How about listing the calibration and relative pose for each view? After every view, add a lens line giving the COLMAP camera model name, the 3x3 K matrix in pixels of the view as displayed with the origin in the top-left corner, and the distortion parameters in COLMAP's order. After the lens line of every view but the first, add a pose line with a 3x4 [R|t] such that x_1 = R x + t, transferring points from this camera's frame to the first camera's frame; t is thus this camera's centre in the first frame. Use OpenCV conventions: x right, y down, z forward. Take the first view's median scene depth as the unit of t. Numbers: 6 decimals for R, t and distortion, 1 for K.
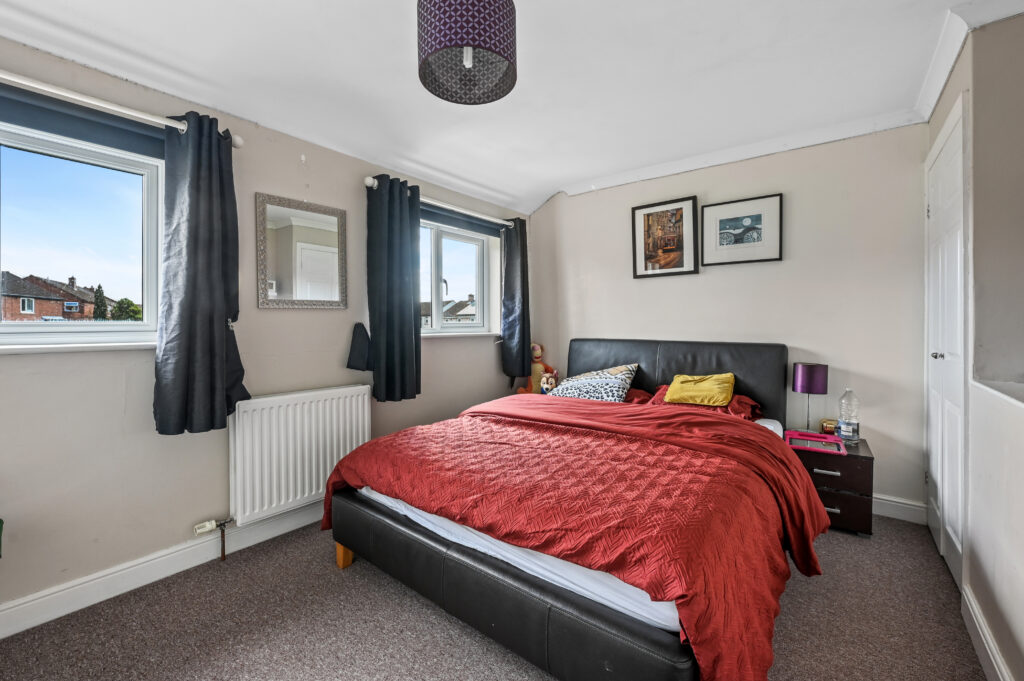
lens RADIAL K [[420.5, 0, 512.3], [0, 420.5, 324.1], [0, 0, 1]] dist [-0.000472, -0.000062]
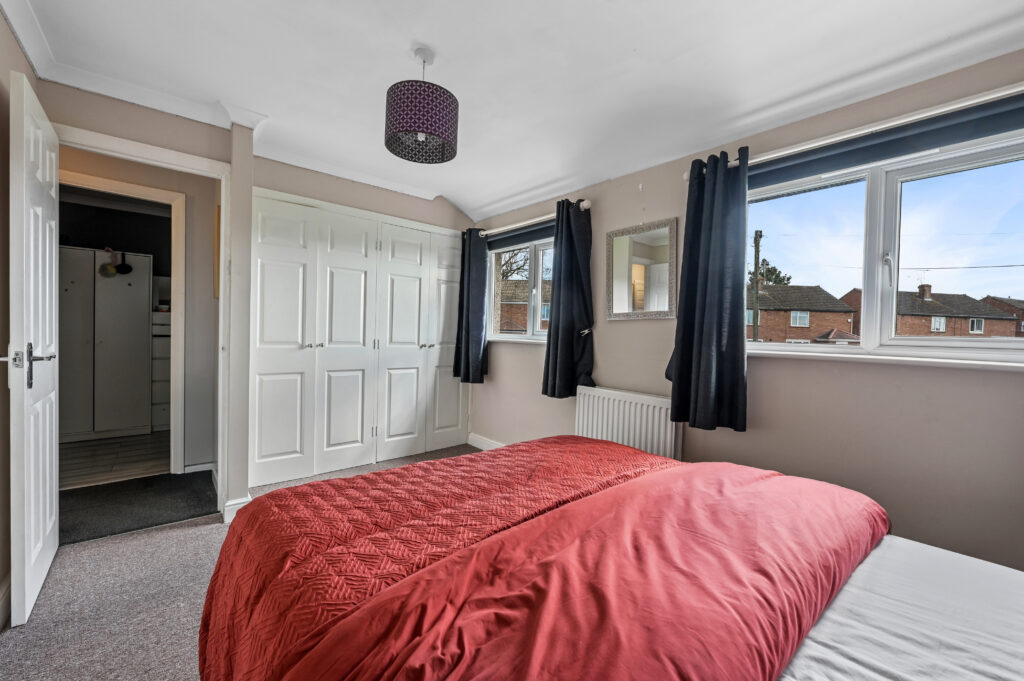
lens RADIAL K [[410.9, 0, 512.0], [0, 410.9, 340.5], [0, 0, 1]] dist [0.000653, 0.000060]
pose [[-0.197392, 0.018332, -0.980153, 0.520274], [-0.029385, 0.999265, 0.024608, 0.002977], [0.979884, 0.033659, -0.196708, 0.694943]]
